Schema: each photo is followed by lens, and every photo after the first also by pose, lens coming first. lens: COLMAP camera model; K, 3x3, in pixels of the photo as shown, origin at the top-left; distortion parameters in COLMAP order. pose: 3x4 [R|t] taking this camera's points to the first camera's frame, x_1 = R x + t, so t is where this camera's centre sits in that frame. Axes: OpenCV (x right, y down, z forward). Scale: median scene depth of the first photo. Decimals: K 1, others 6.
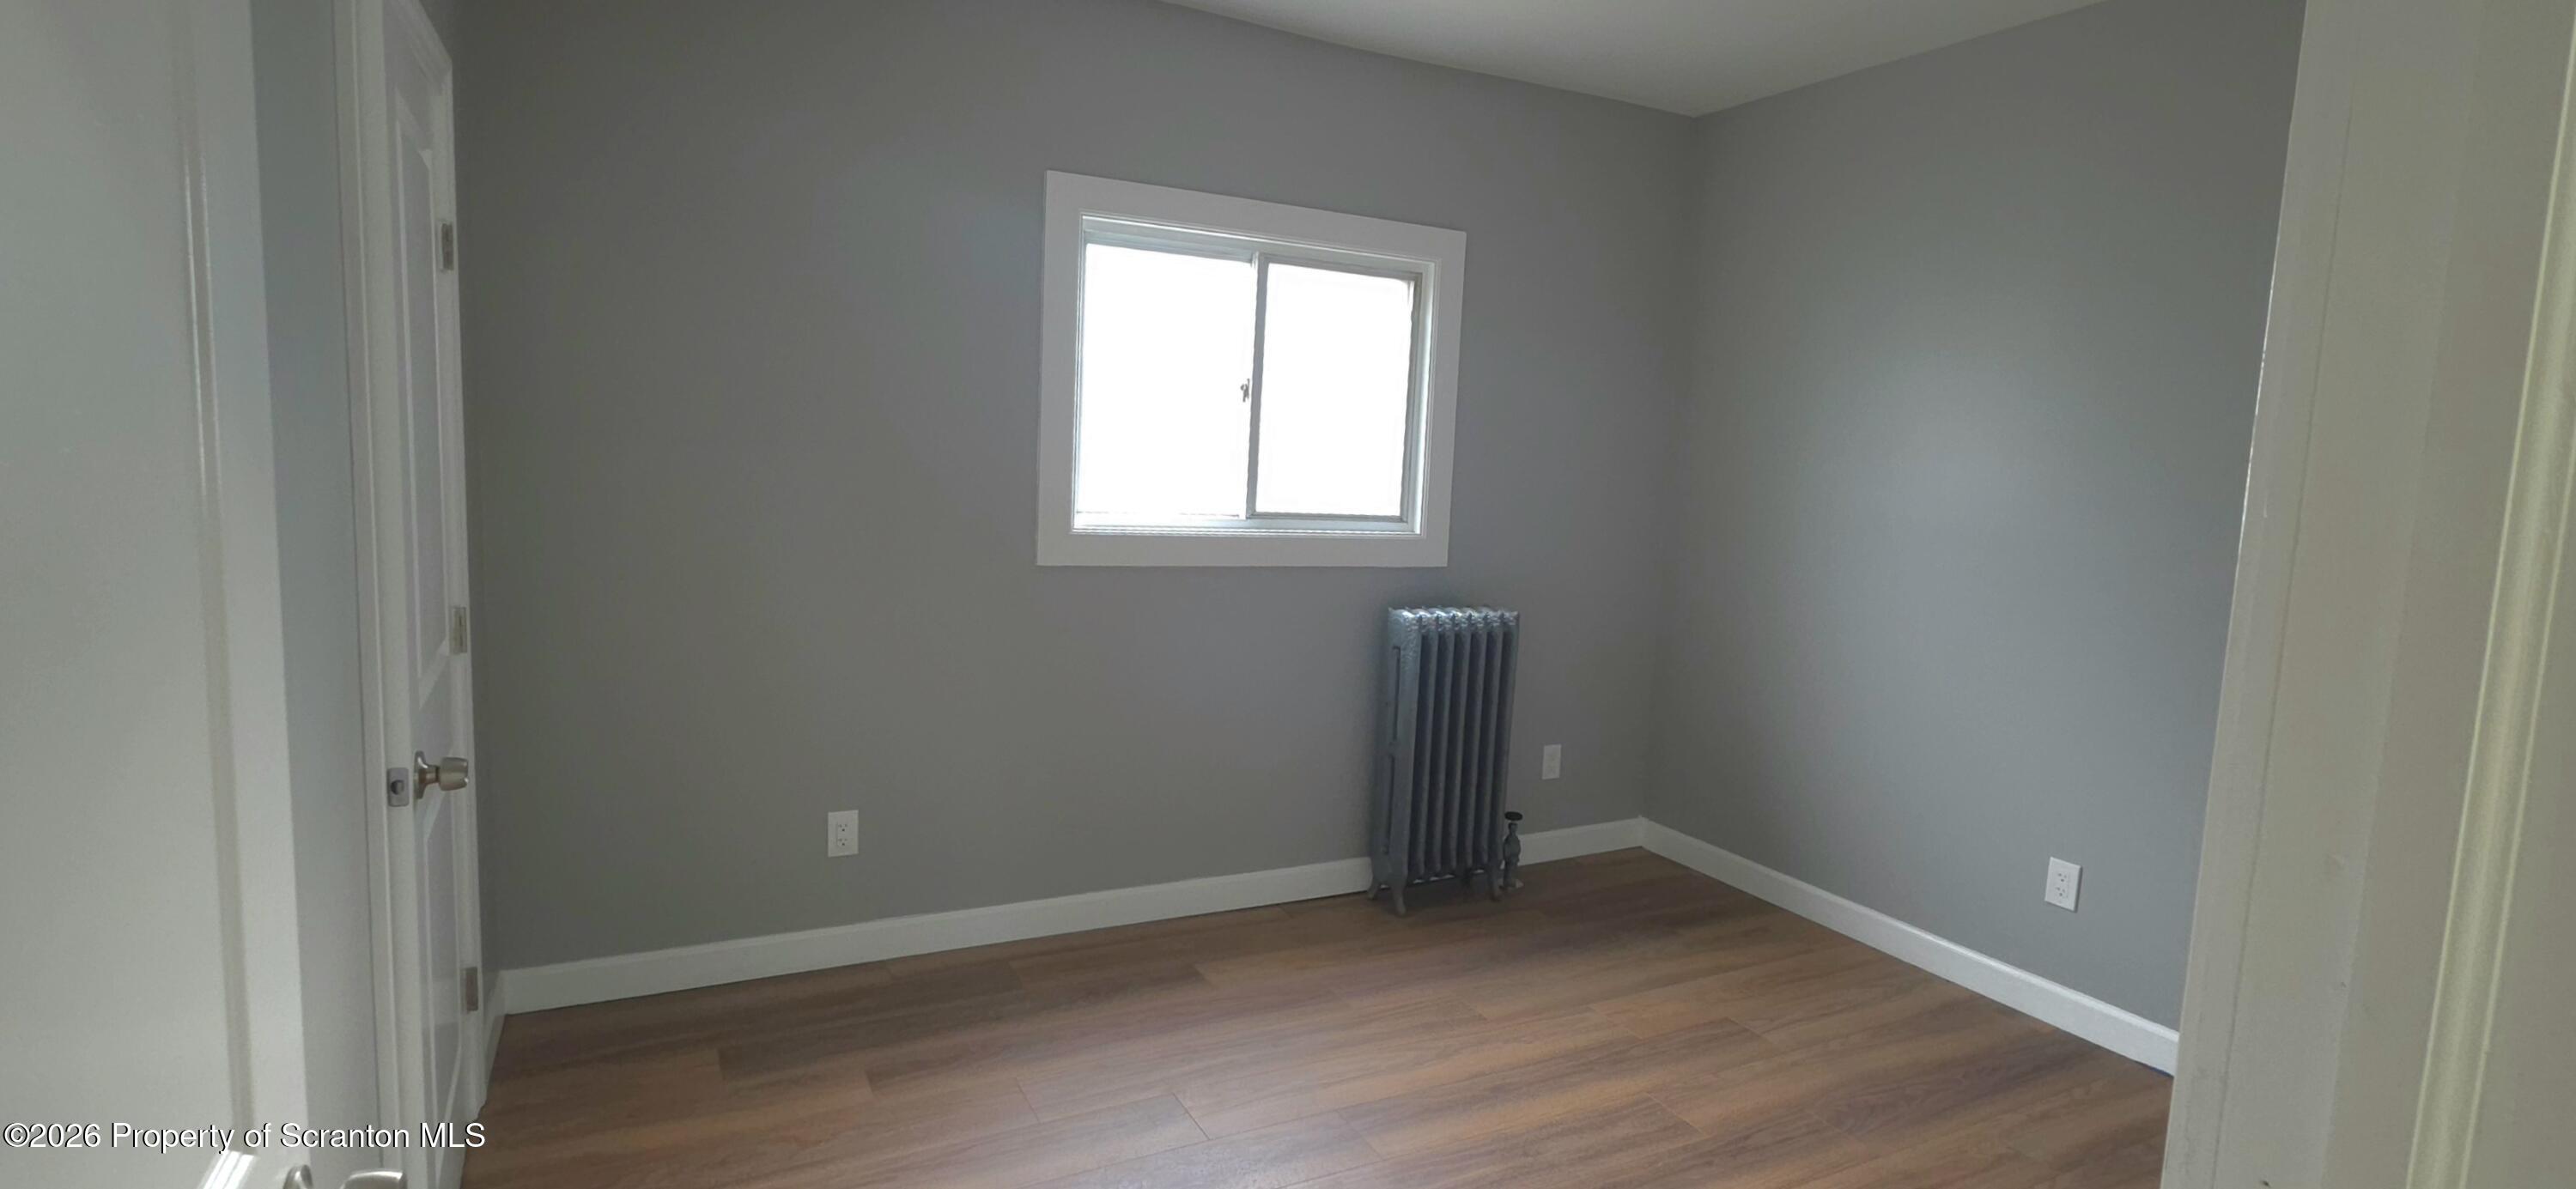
lens RADIAL K [[1252.1, 0, 1288.0], [0, 1252.1, 594.5], [0, 0, 1]] dist [0.000368, 0.000023]
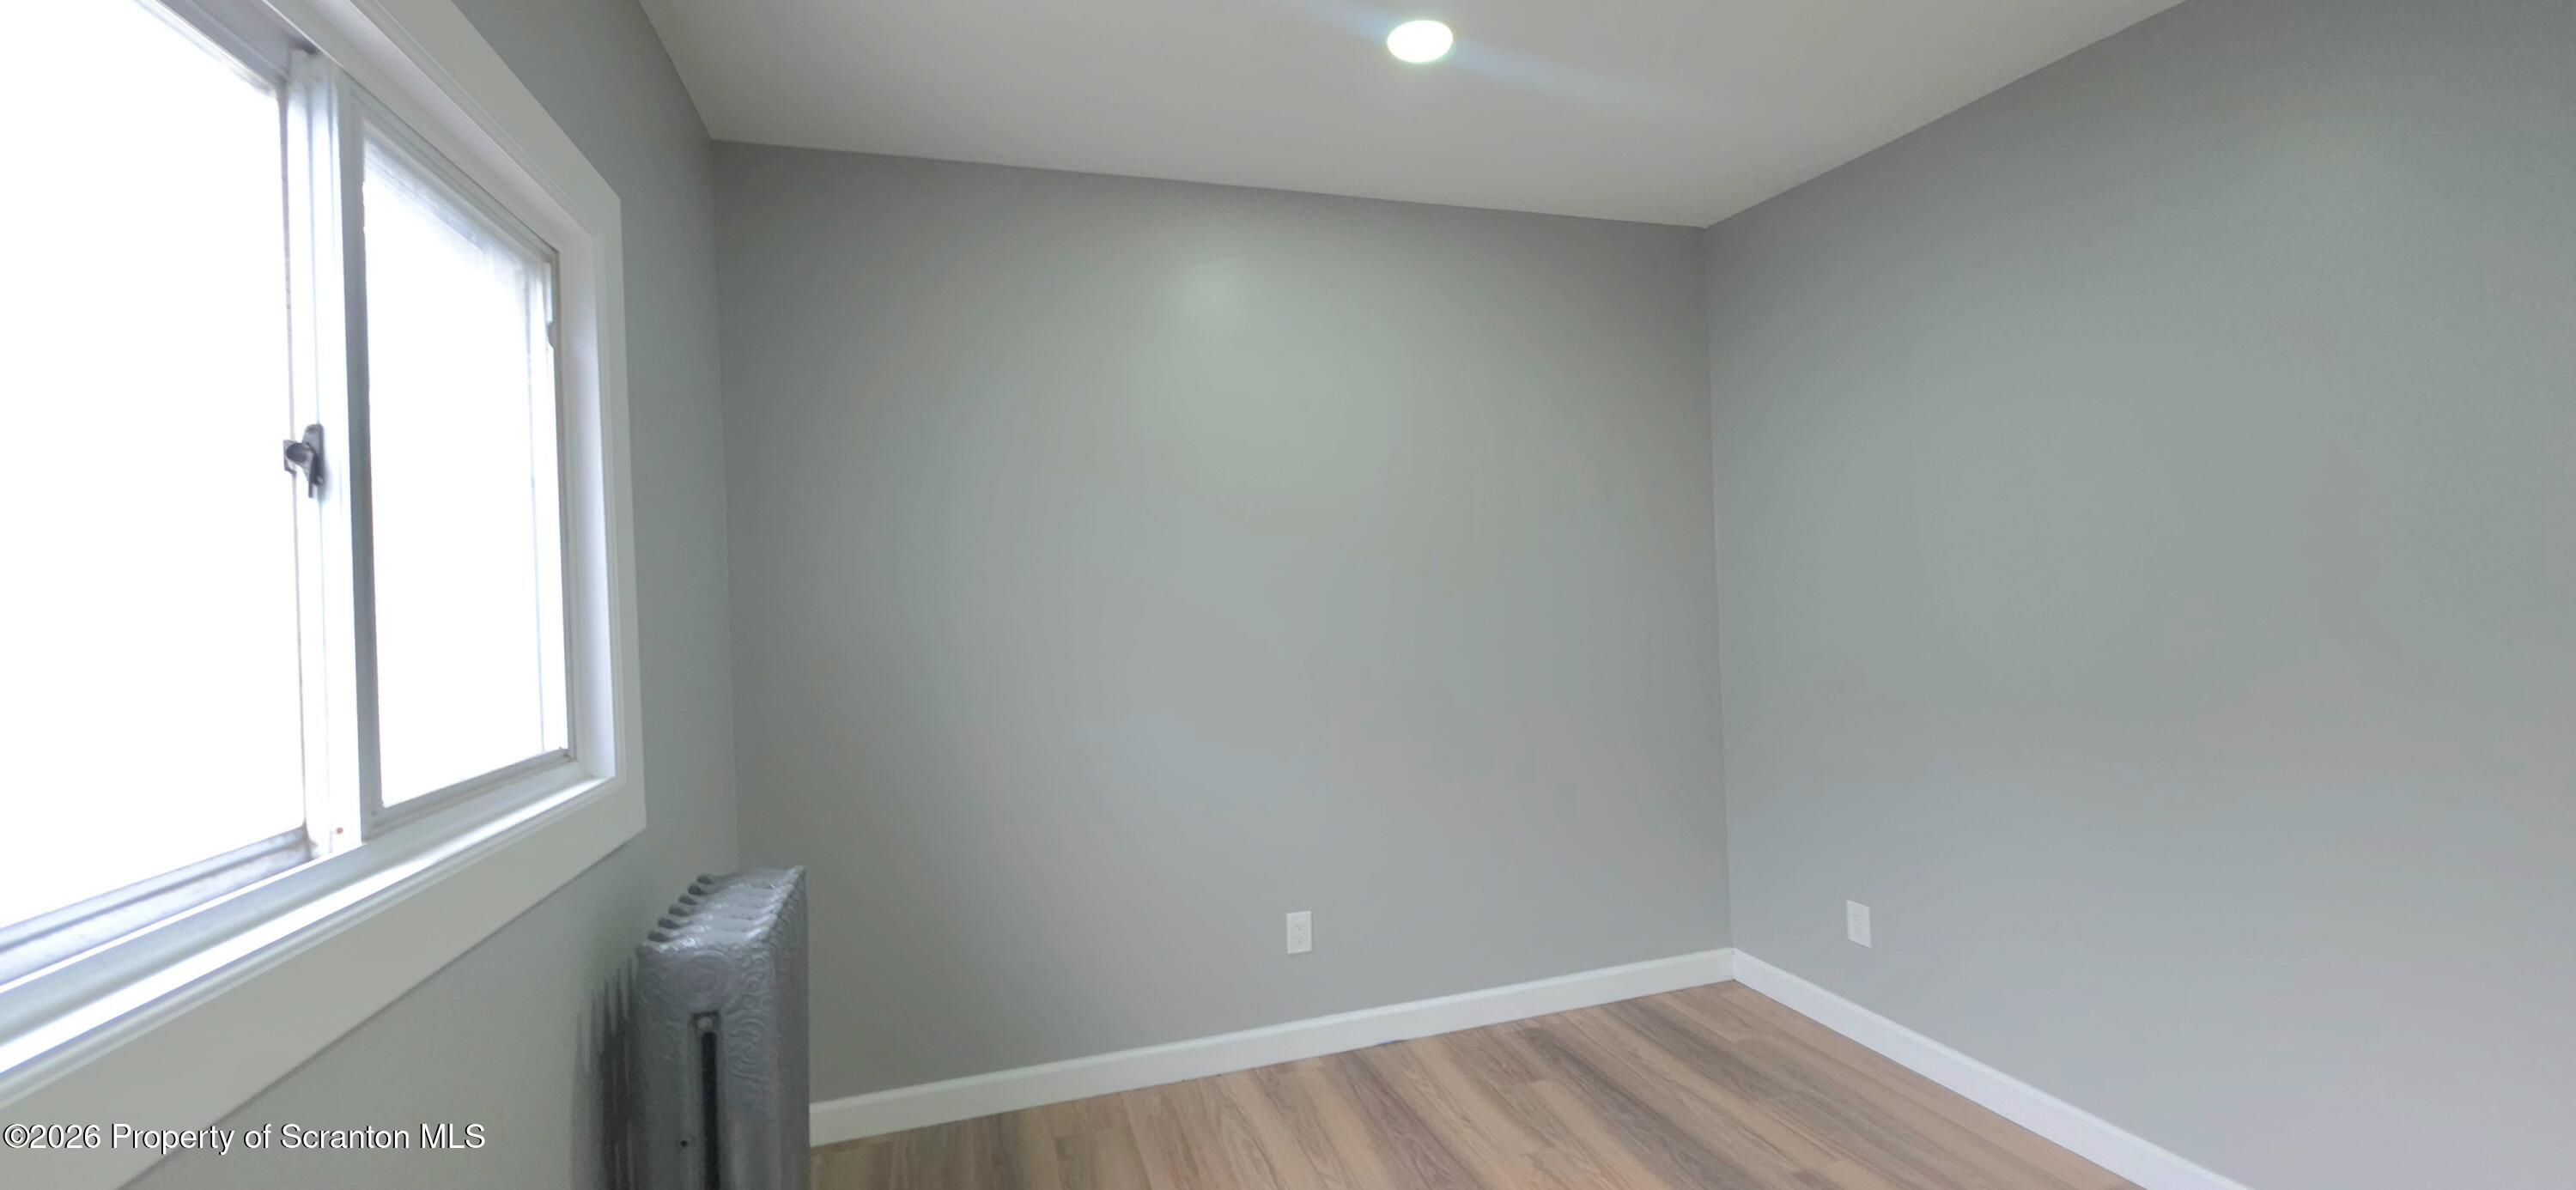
lens RADIAL K [[1016.0, 0, 1279.7], [0, 1016.0, 587.6], [0, 0, 1]] dist [0.000457, 0.000056]
pose [[0.154005, -0.046577, 0.986972, -0.262636], [0.152793, 0.987995, 0.022784, -0.096471], [-0.976185, 0.147294, 0.159273, 0.713087]]
